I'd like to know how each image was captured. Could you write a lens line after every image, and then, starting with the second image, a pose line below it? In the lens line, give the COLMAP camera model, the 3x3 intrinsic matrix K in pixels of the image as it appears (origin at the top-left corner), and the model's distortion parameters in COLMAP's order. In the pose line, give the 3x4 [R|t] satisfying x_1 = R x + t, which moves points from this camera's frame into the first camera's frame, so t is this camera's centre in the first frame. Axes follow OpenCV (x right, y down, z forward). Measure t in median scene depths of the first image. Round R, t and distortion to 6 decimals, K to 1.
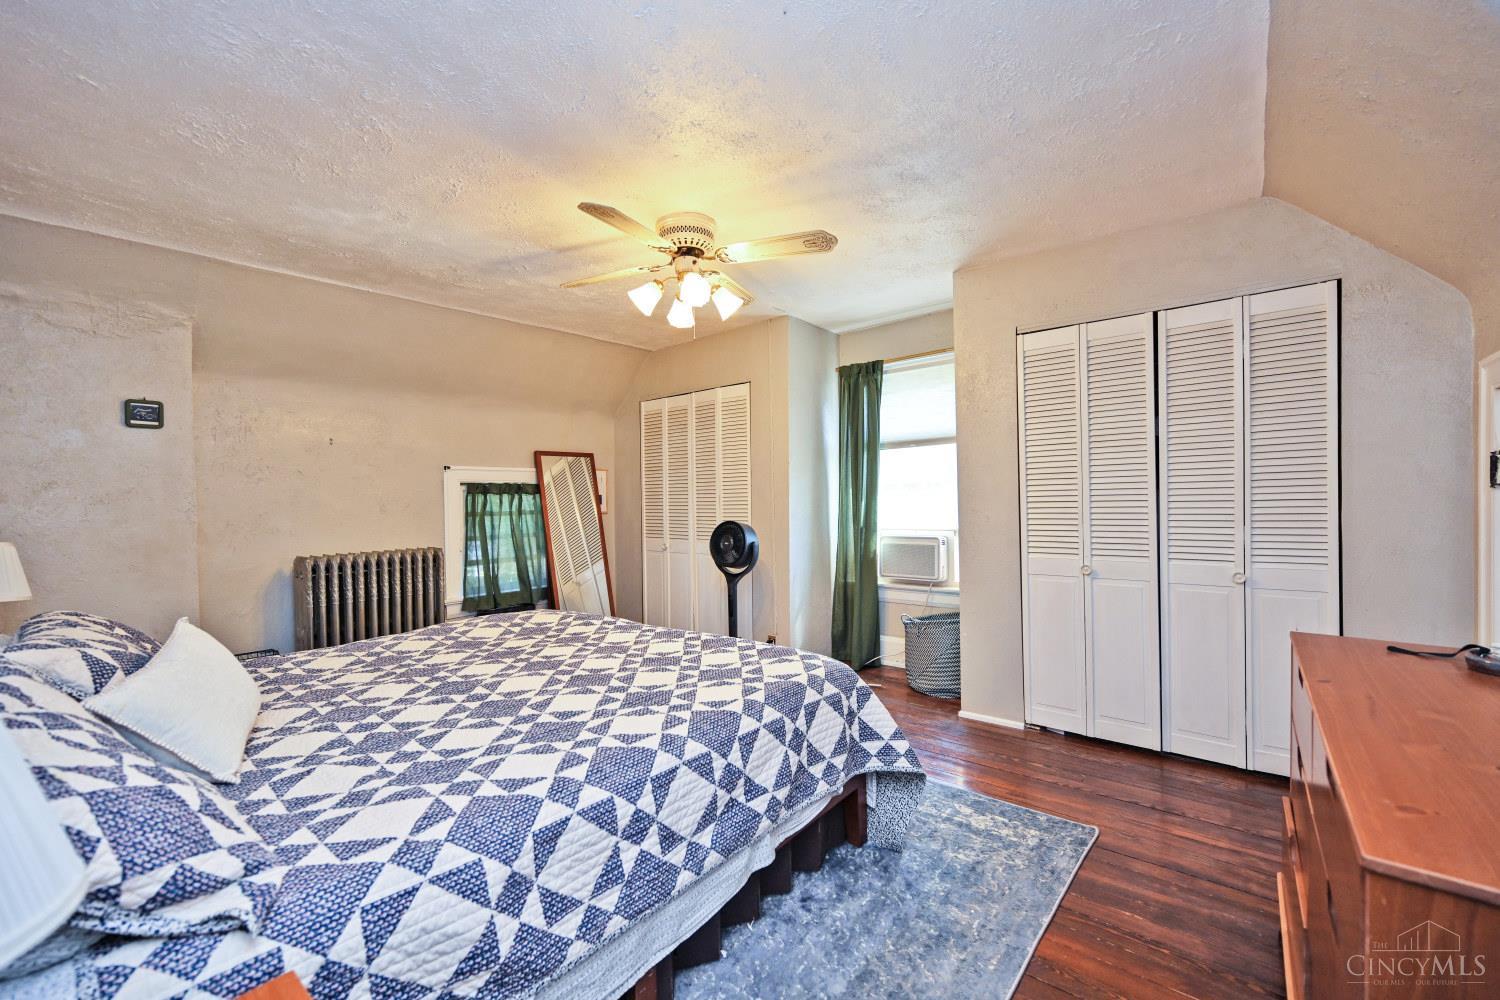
lens RADIAL K [[589.1, 0, 764.8], [0, 589.1, 501.1], [0, 0, 1]] dist [-0.003142, 0.000953]
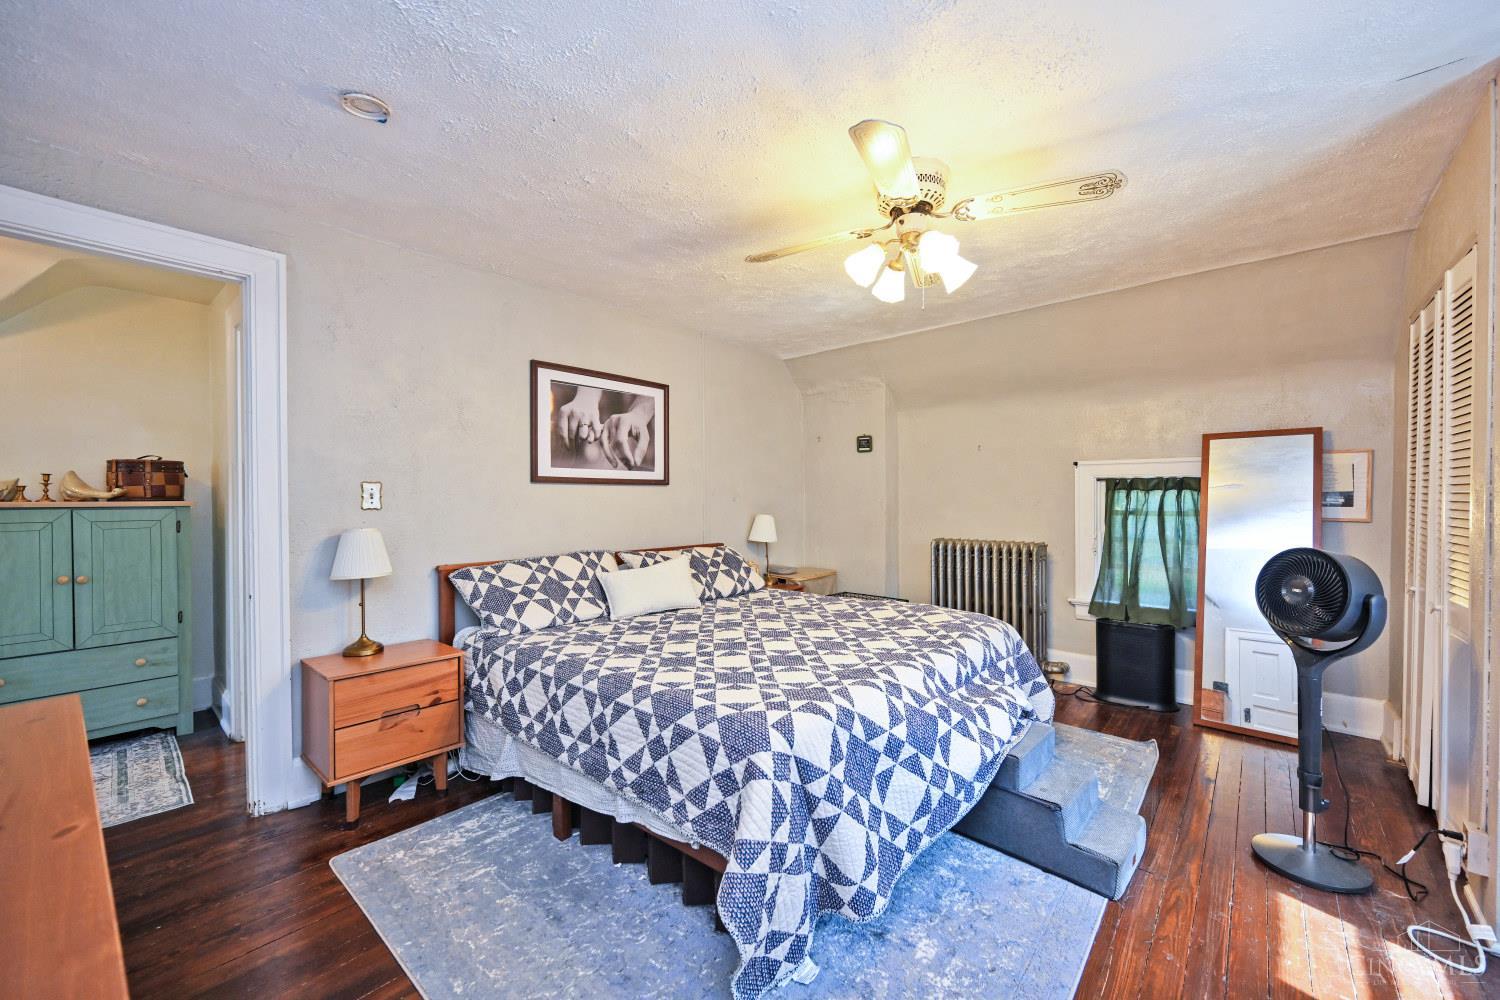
lens RADIAL K [[589.1, 0, 764.1], [0, 589.1, 497.9], [0, 0, 1]] dist [-0.003142, 0.000953]
pose [[-0.002814, 0.022357, -0.999746, 0.592509], [-0.002965, 0.999745, 0.022365, -0.027239], [0.999992, 0.003028, -0.002747, 0.659639]]
